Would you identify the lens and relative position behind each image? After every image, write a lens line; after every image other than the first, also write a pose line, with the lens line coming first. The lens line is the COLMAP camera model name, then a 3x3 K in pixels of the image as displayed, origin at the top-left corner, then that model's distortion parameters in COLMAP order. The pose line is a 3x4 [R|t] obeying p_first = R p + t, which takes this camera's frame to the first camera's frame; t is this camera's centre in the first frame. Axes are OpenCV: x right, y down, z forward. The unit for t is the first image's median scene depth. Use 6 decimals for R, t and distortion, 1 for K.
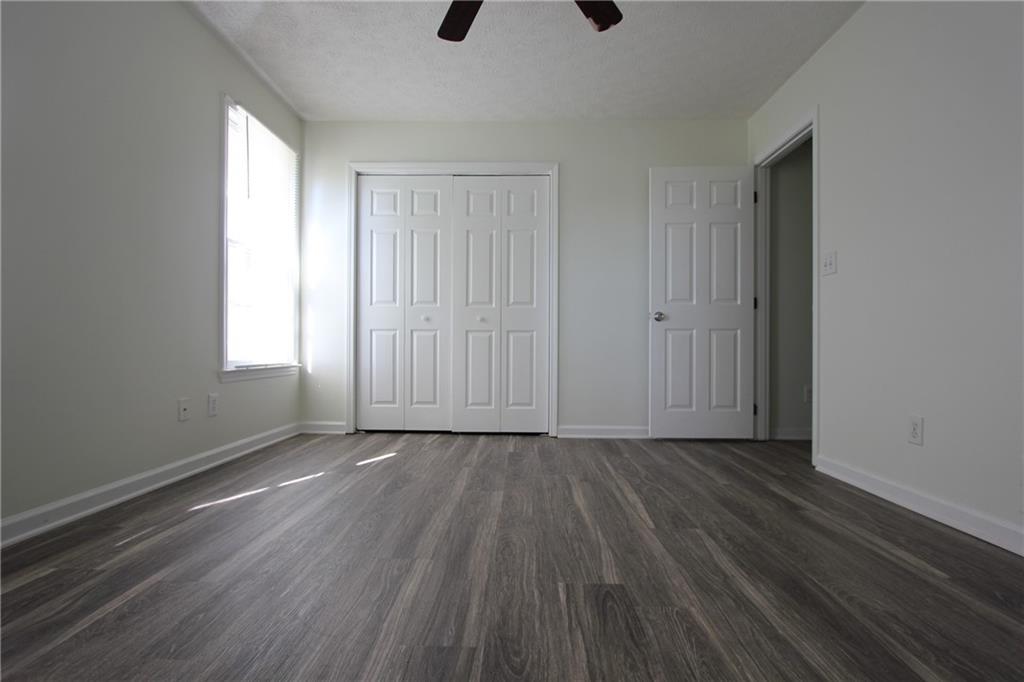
lens RADIAL K [[486.9, 0, 513.6], [0, 486.9, 348.7], [0, 0, 1]] dist [-0.013815, 0.001430]
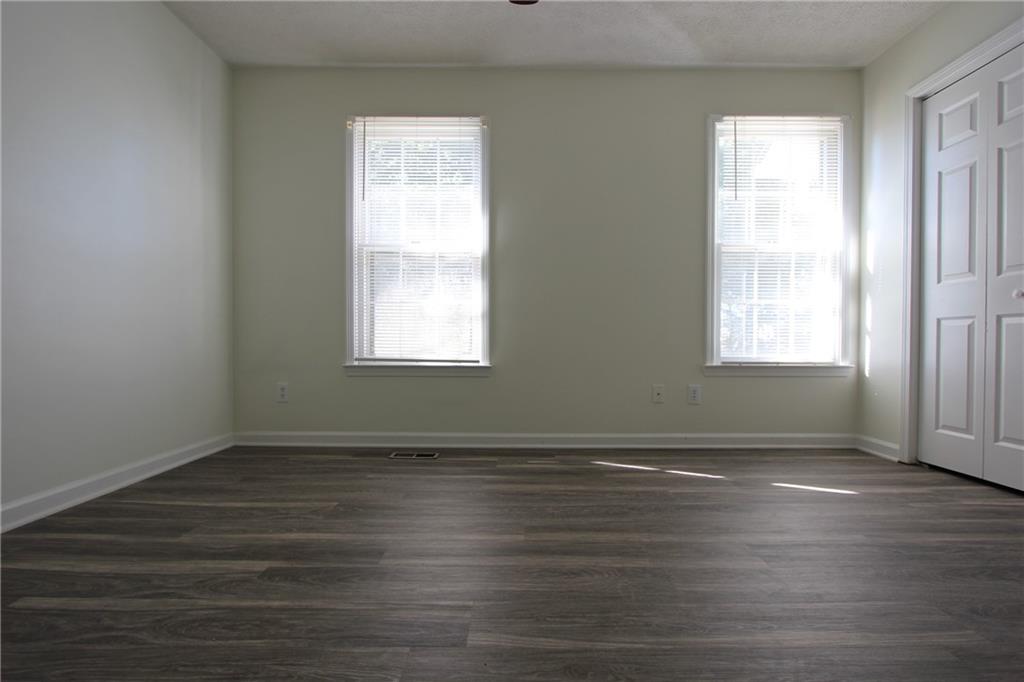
lens RADIAL K [[486.9, 0, 513.6], [0, 486.9, 348.7], [0, 0, 1]] dist [-0.013815, 0.001430]
pose [[0.016391, 0.007755, -0.999836, 0.577168], [-0.005024, 0.999958, 0.007673, 0.000932], [0.999853, 0.004897, 0.016429, 0.611822]]
